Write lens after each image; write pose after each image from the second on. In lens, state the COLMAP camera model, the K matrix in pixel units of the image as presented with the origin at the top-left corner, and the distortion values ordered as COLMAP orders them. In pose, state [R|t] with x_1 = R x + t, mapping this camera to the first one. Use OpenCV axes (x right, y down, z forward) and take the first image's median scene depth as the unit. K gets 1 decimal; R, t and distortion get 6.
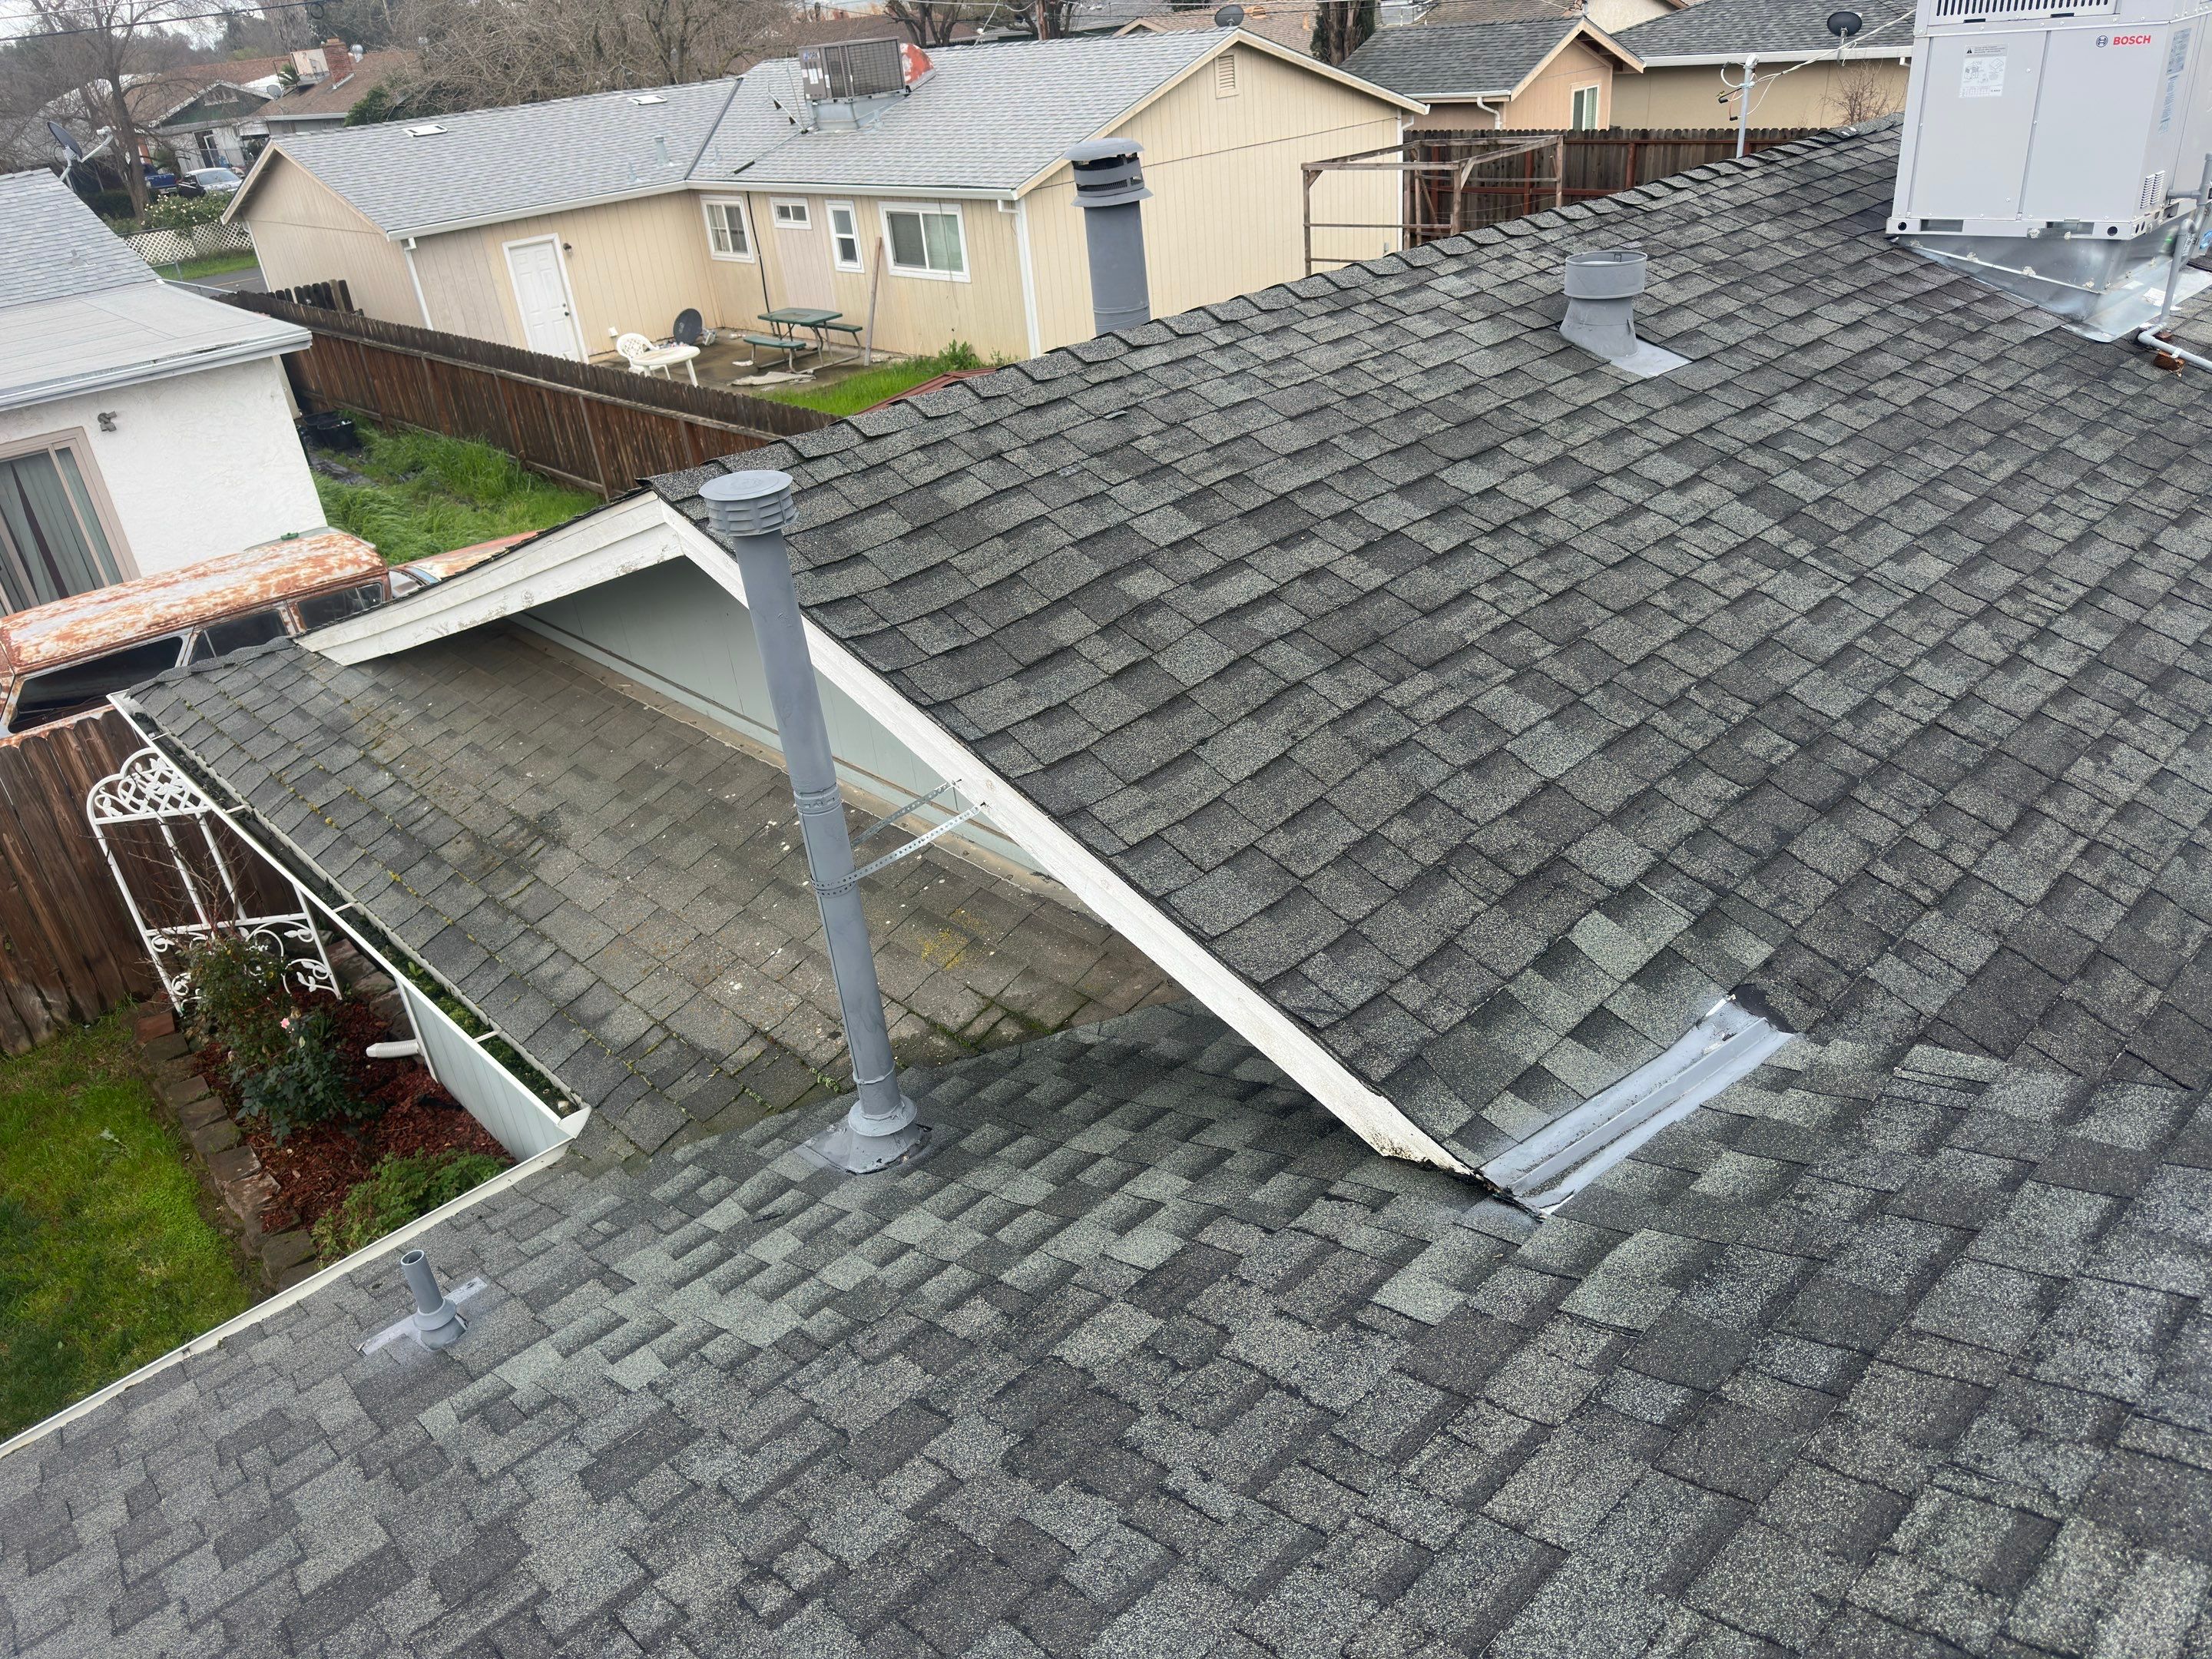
lens RADIAL K [[1581.8, 0, 1063.2], [0, 1581.8, 833.8], [0, 0, 1]] dist [0.009114, -0.034629]
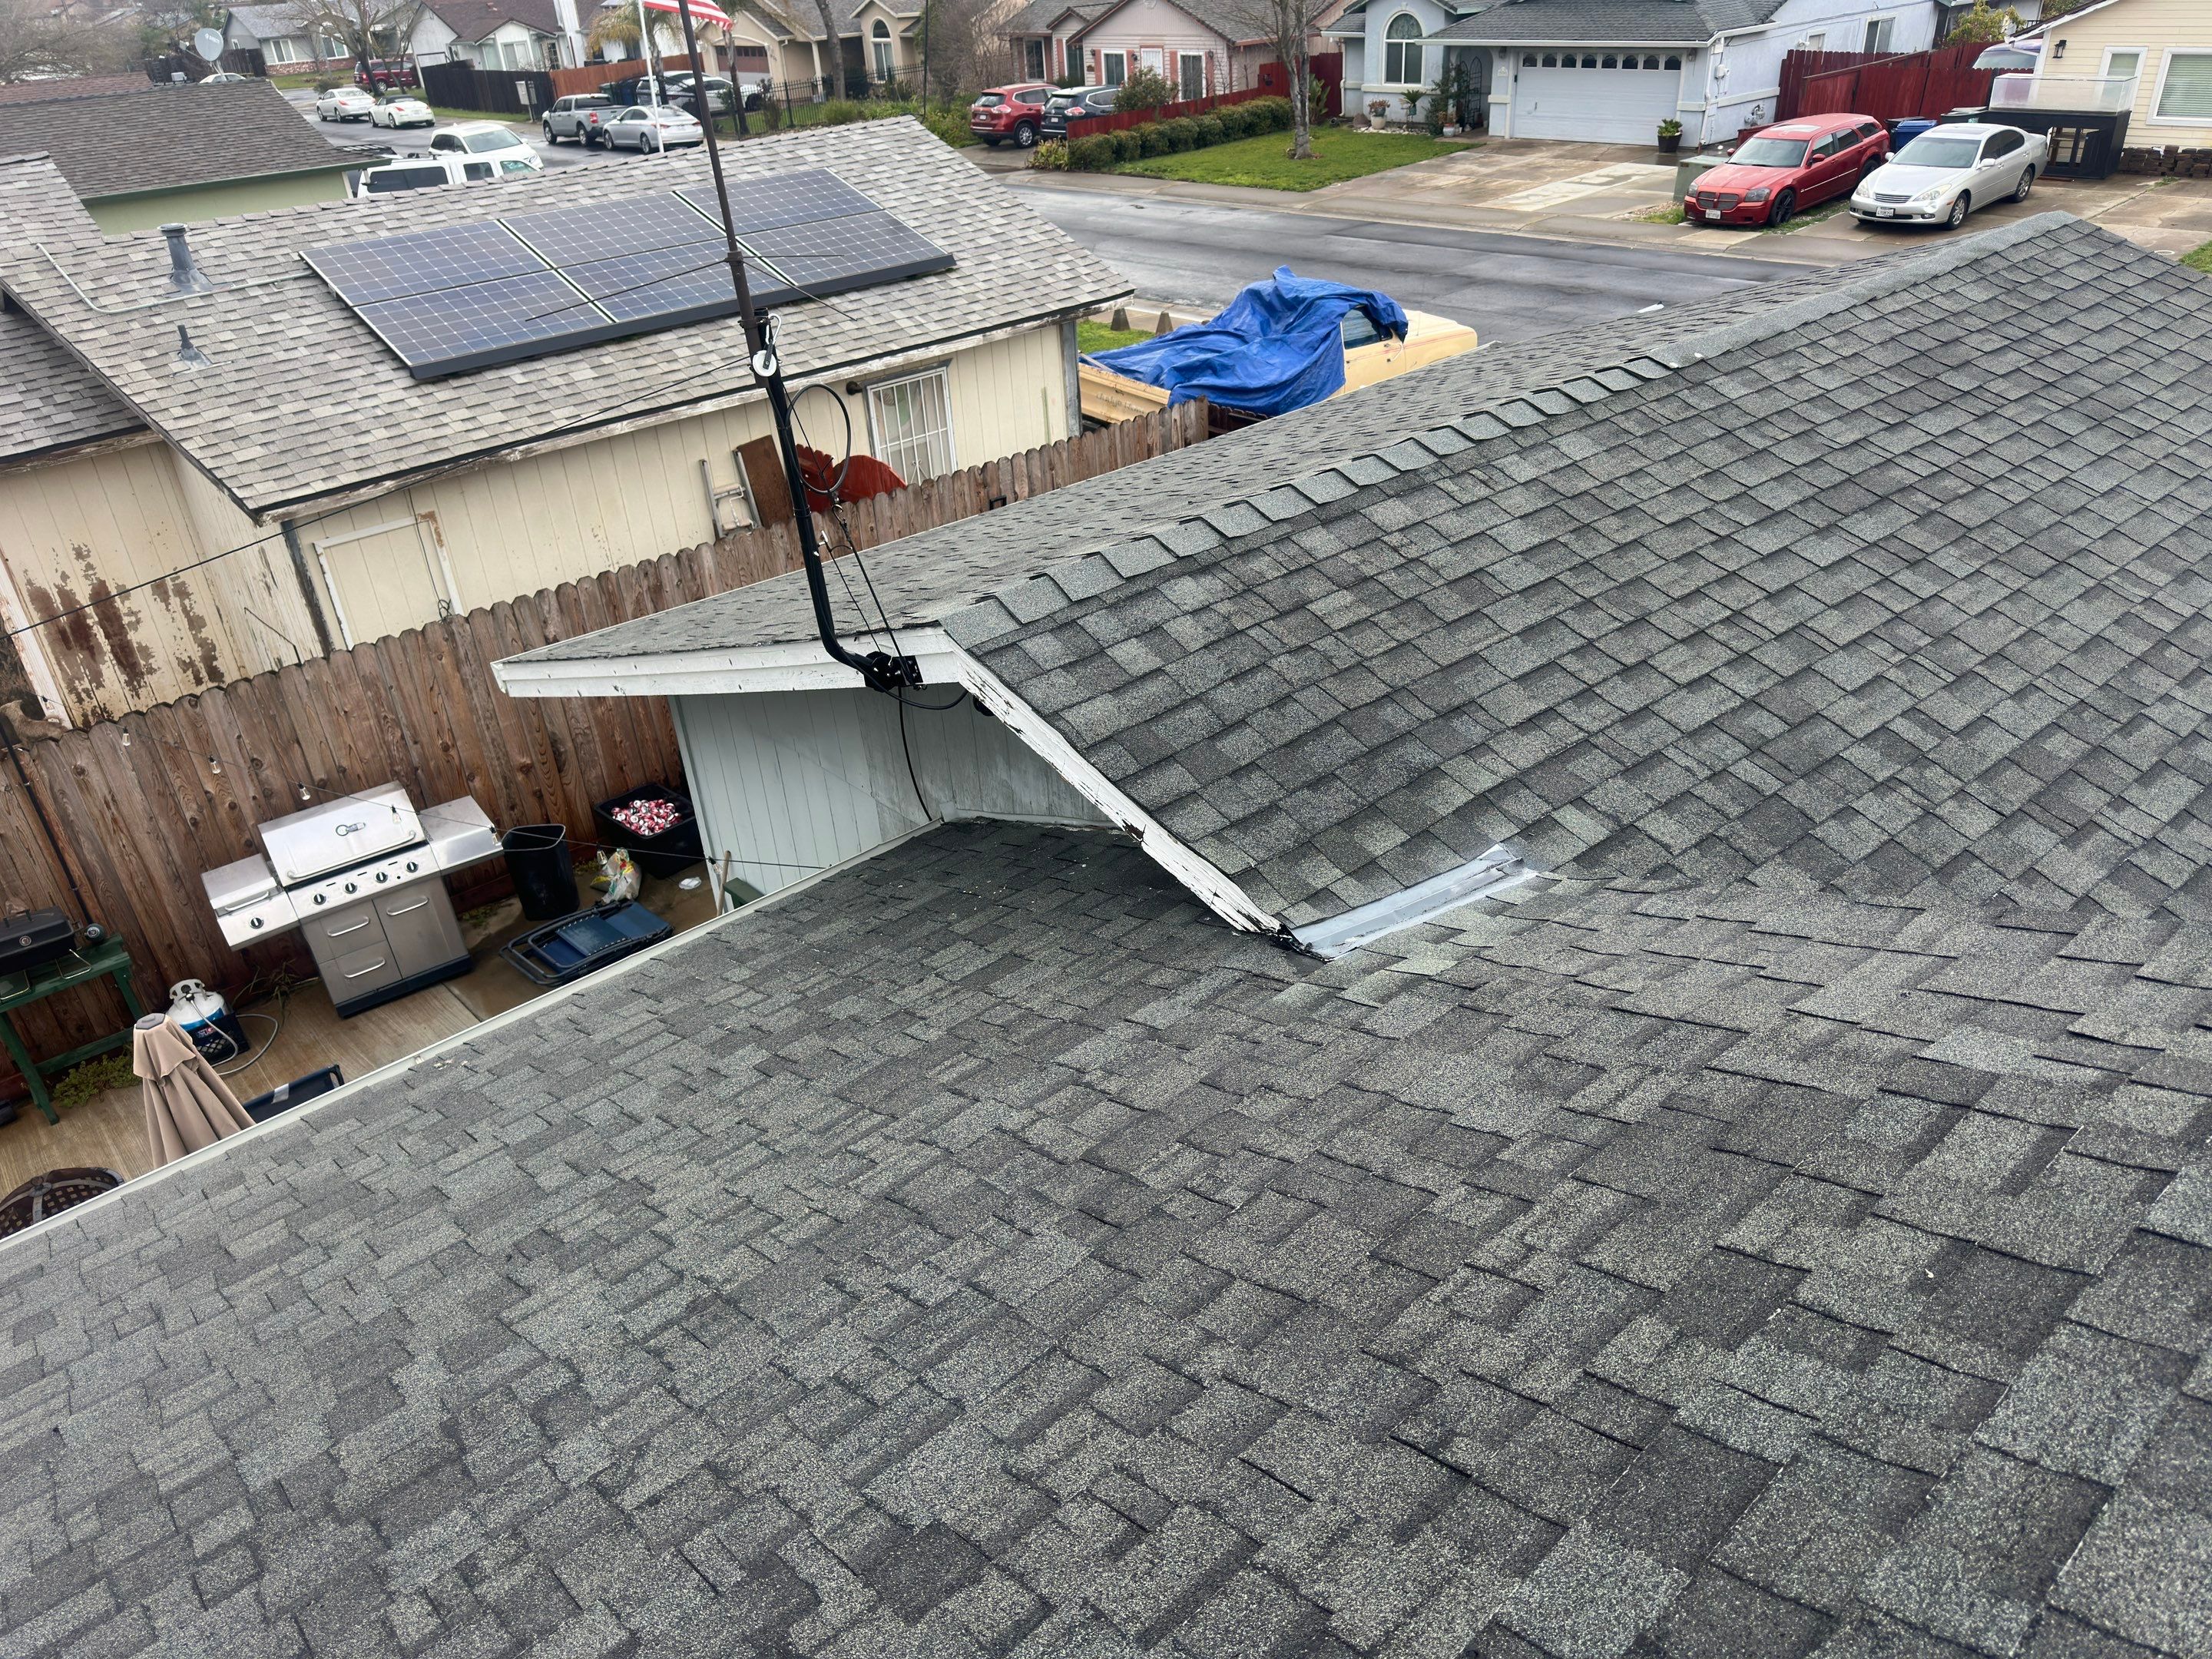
lens RADIAL K [[1587.8, 0, 1106.0], [0, 1587.8, 829.5], [0, 0, 1]] dist [0.094911, -0.115615]
pose [[-0.981648, 0.157683, 0.107253, 0.526043], [0.177106, 0.545274, 0.819335, -1.171070], [0.070713, 0.823294, -0.563194, 1.891618]]
